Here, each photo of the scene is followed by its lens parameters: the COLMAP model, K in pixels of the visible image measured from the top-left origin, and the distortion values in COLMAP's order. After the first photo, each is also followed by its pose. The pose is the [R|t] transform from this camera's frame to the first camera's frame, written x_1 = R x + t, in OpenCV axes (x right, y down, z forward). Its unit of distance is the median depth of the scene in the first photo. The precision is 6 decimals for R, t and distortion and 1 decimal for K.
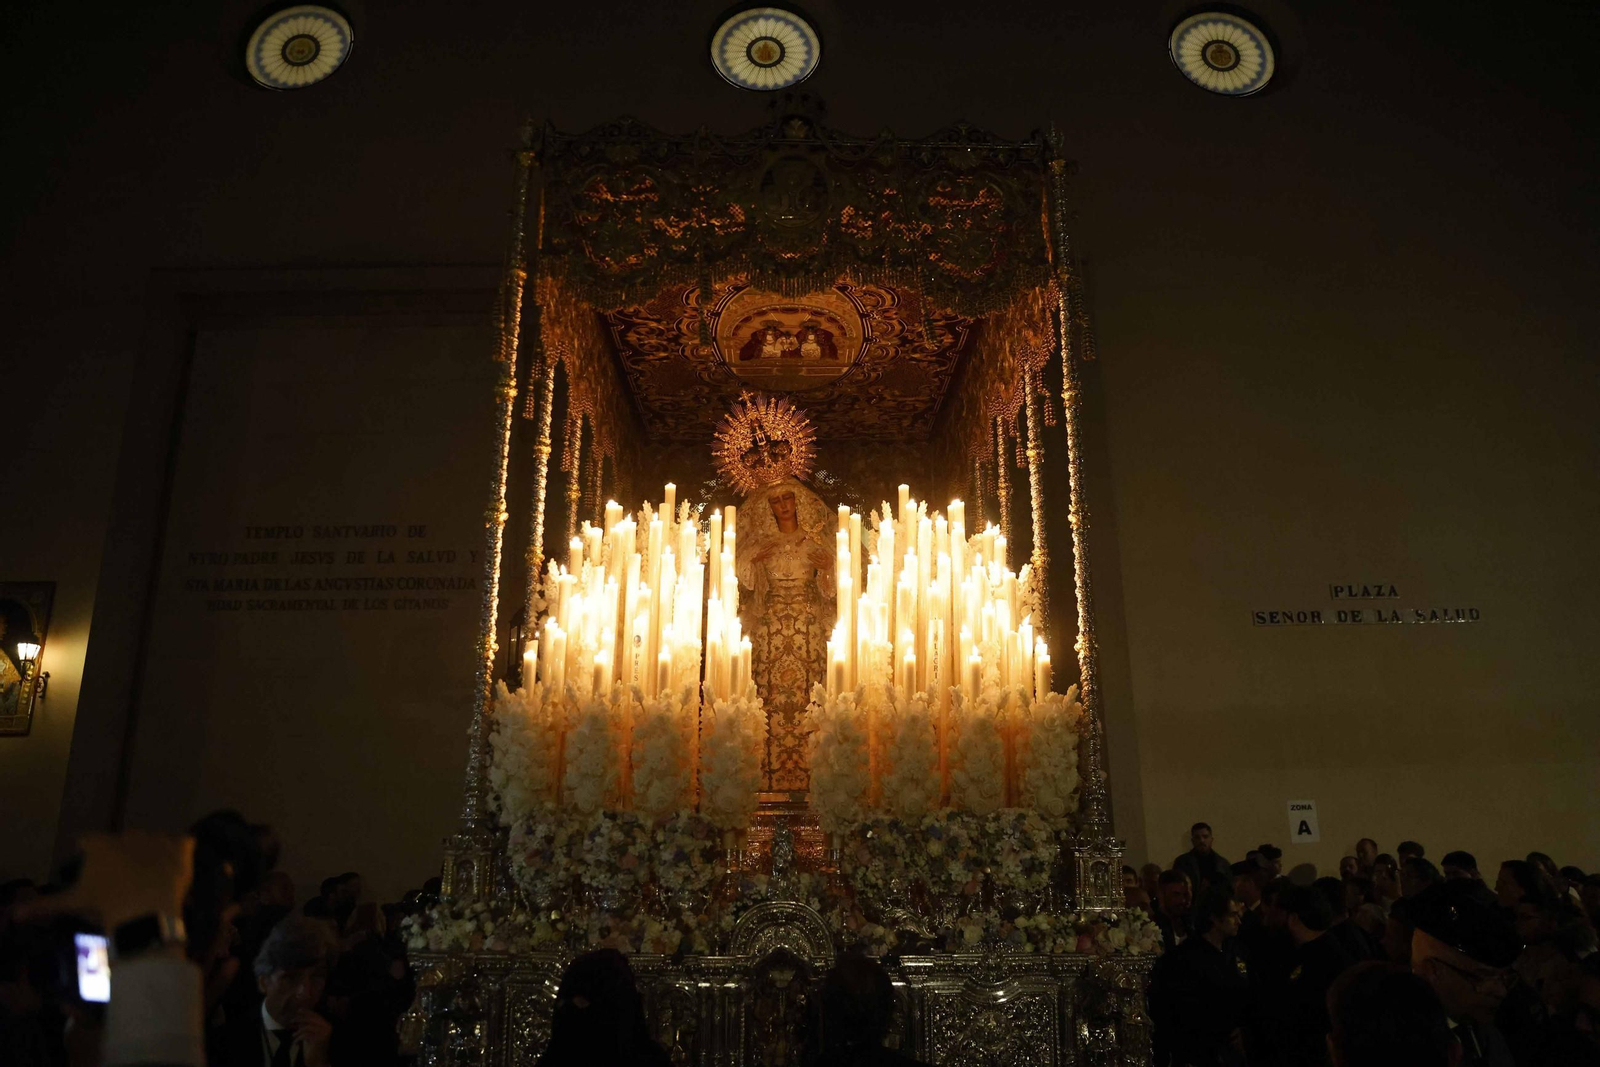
lens RADIAL K [[1115.1, 0, 745.8], [0, 1115.1, 544.3], [0, 0, 1]] dist [-0.081437, 0.000298]
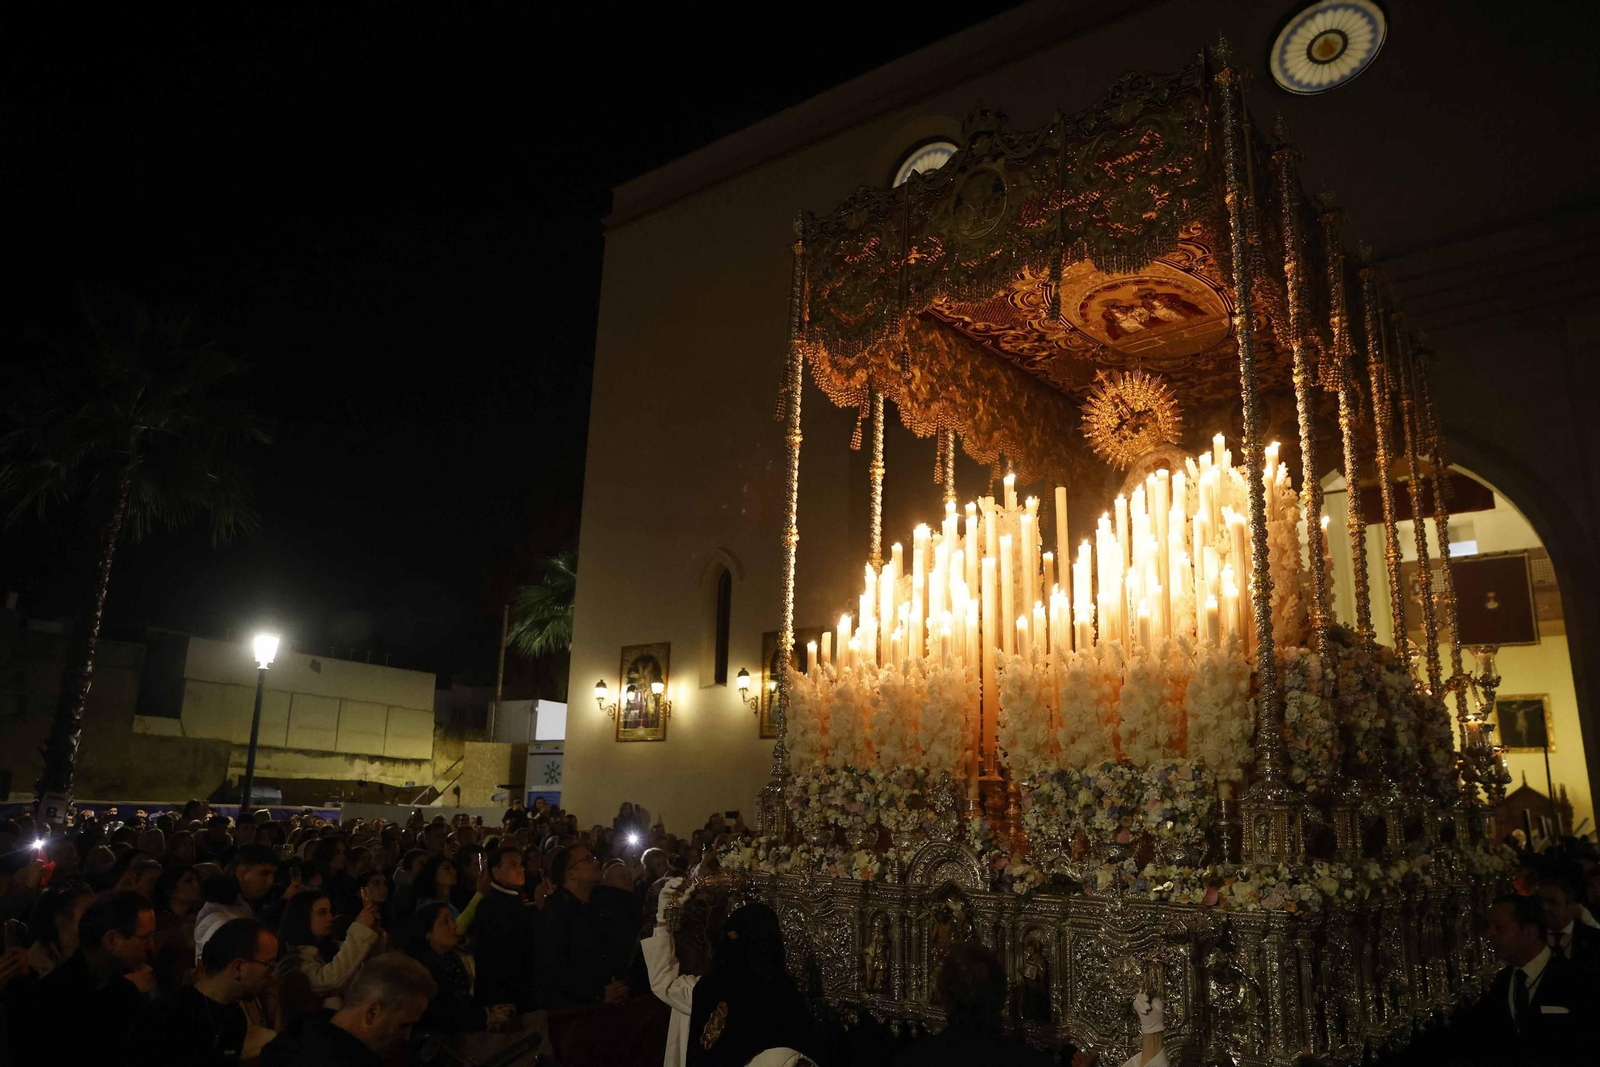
lens RADIAL K [[1083.3, 0, 800.0], [0, 1083.3, 533.5], [0, 0, 1]] dist [-0.063247, 0.002646]
pose [[0.759553, -0.146570, -0.633716, 0.524436], [0.145112, 0.987910, -0.054563, 0.034767], [0.634052, -0.050516, 0.771639, 0.040642]]
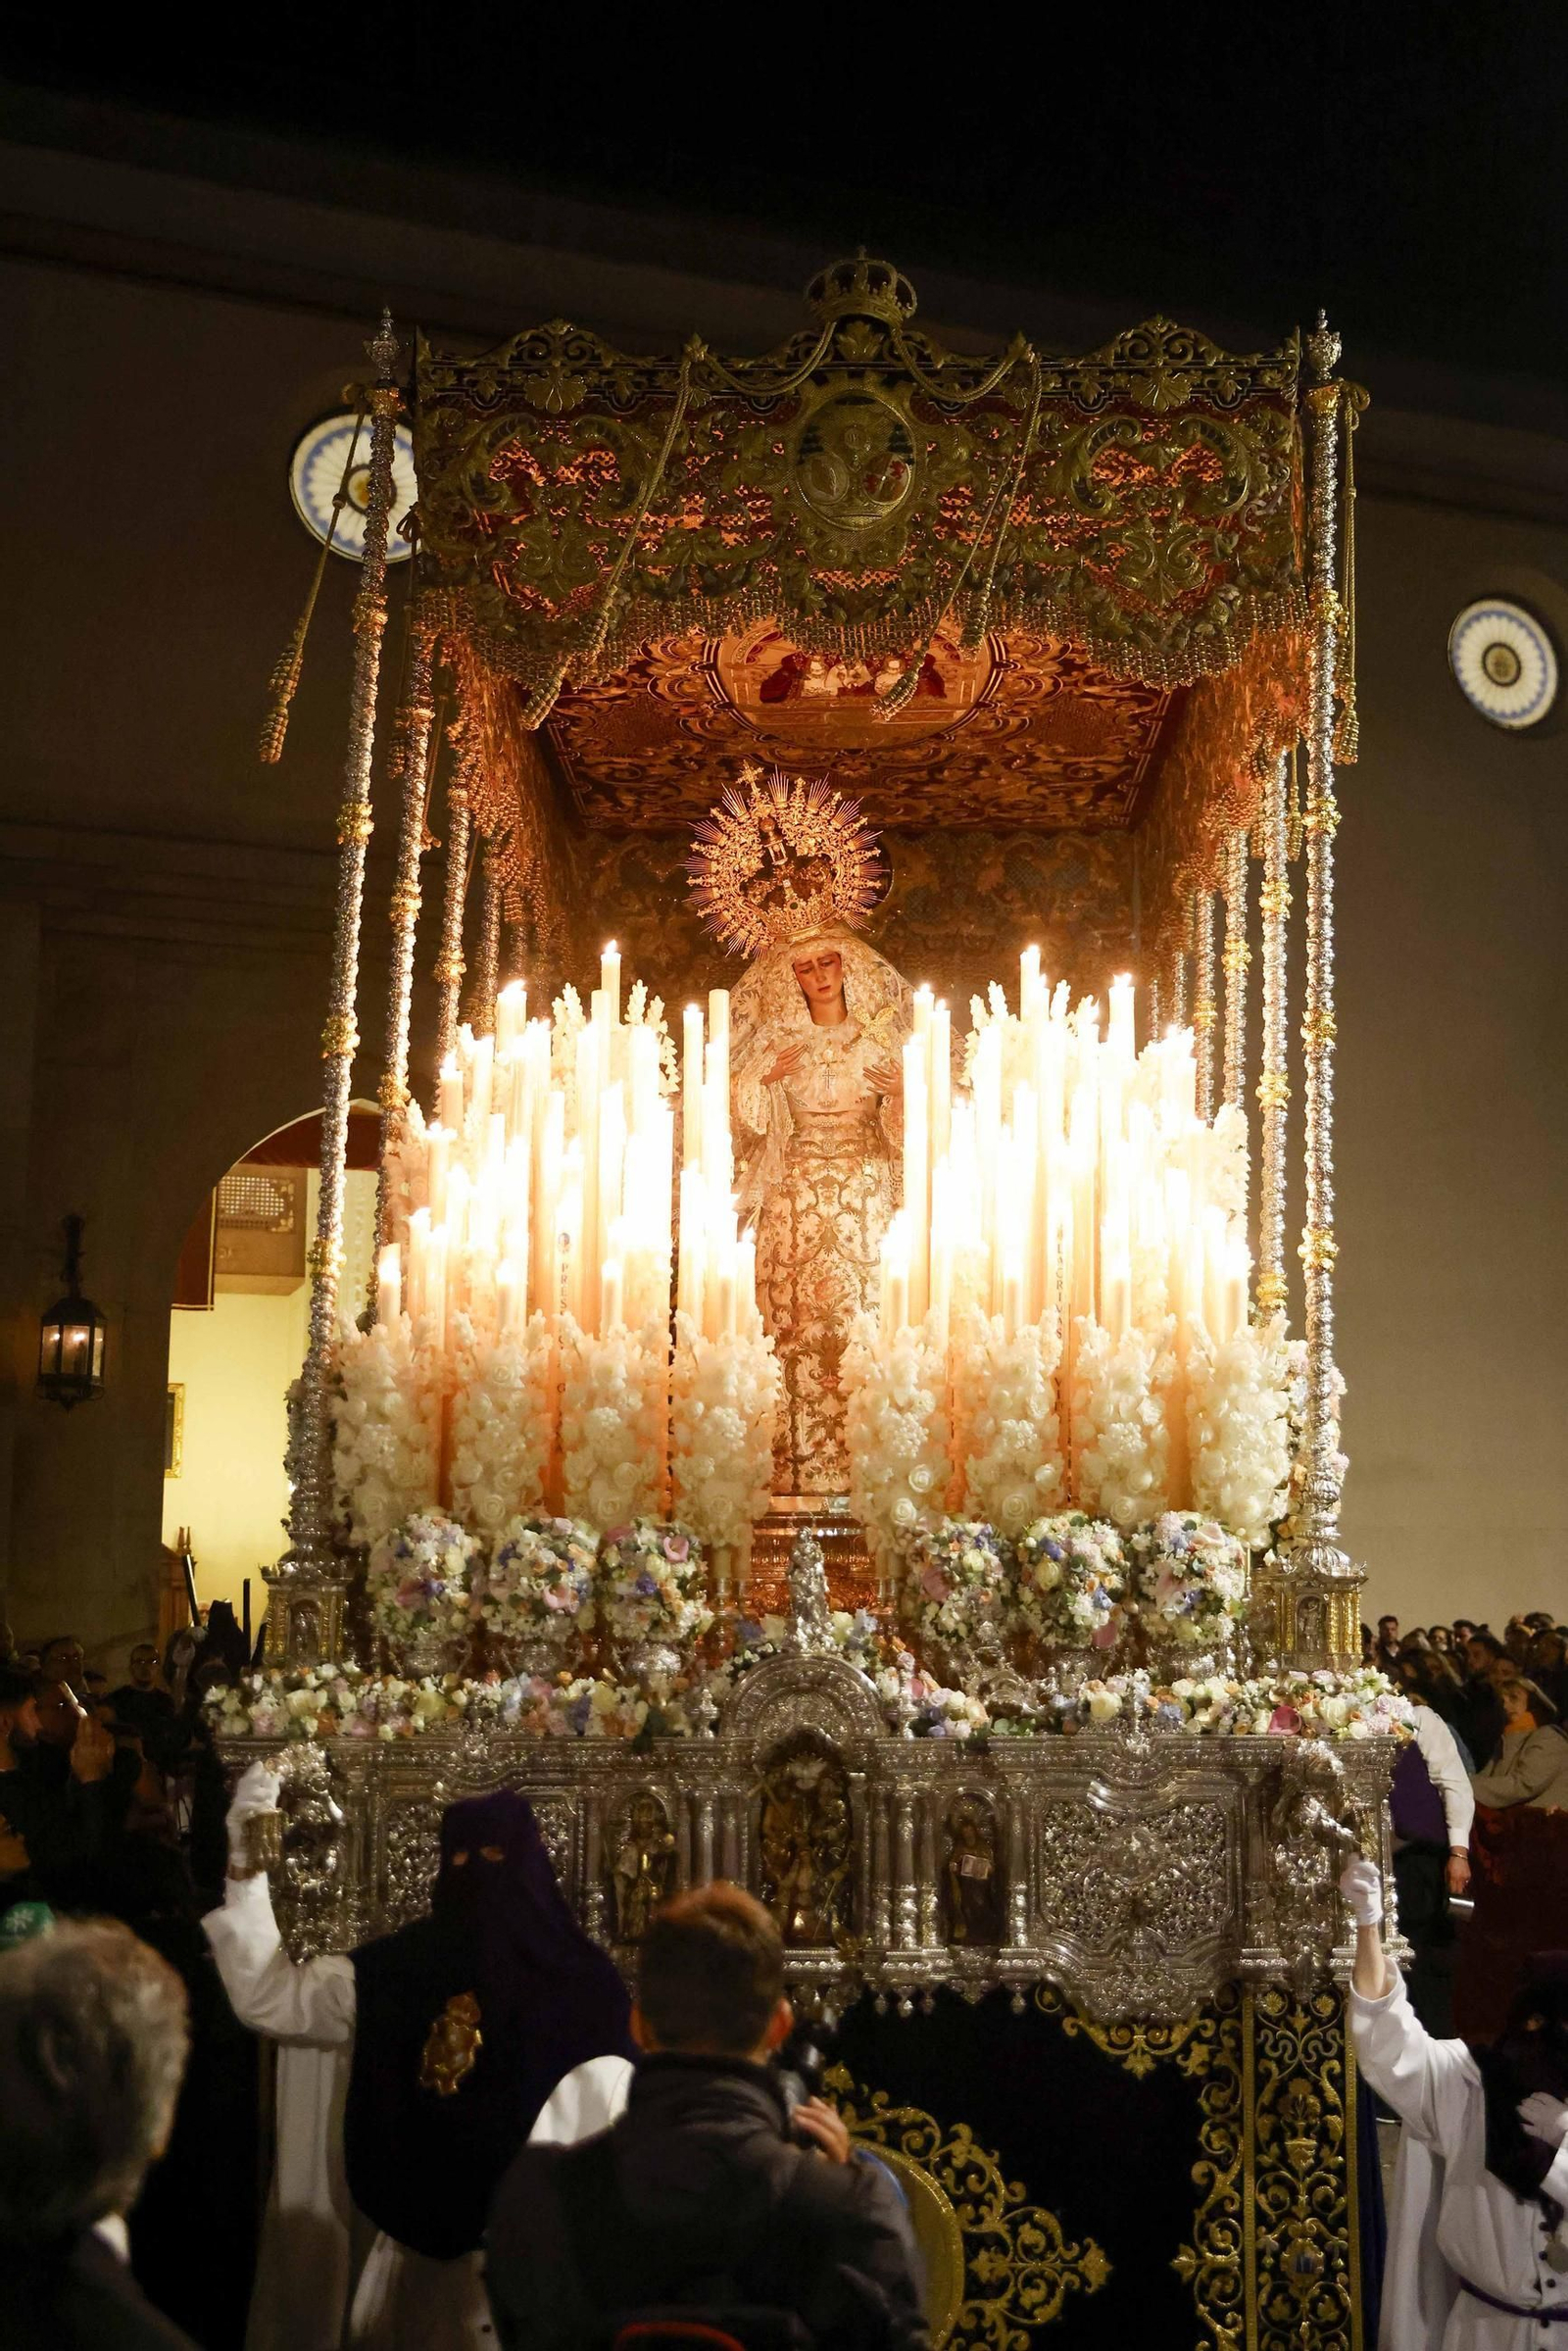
lens RADIAL K [[2654.8, 0, 784.0], [0, 2654.8, 1175.5], [0, 0, 1]] dist [-0.002397, -0.009448]
pose [[0.999960, -0.005614, 0.007014, 0.008746], [0.004974, 0.996090, 0.088207, -0.068875], [-0.007481, -0.088169, 0.996077, -0.390146]]
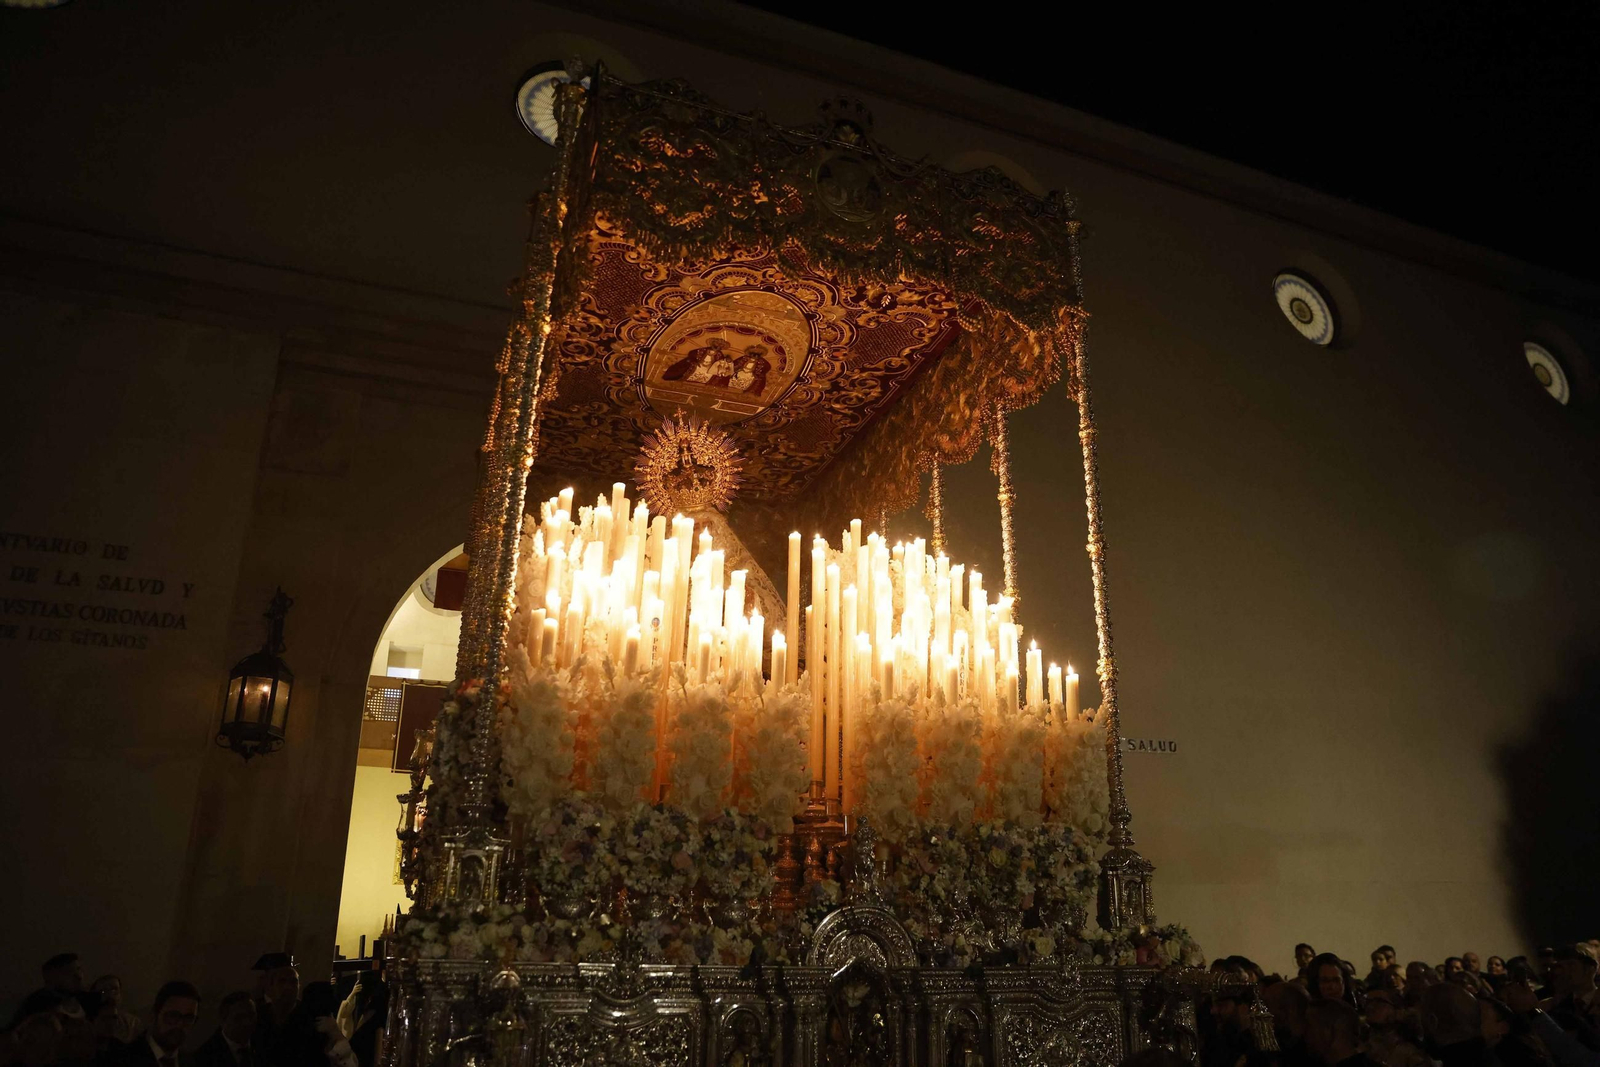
lens RADIAL K [[1128.8, 0, 800.0], [0, 1128.8, 533.5], [0, 0, 1]] dist [-0.072764, 0.001969]
pose [[0.931853, 0.134938, 0.336811, -0.277924], [-0.092798, 0.986034, -0.138296, 0.118341], [-0.350768, 0.097616, 0.931361, 0.107102]]
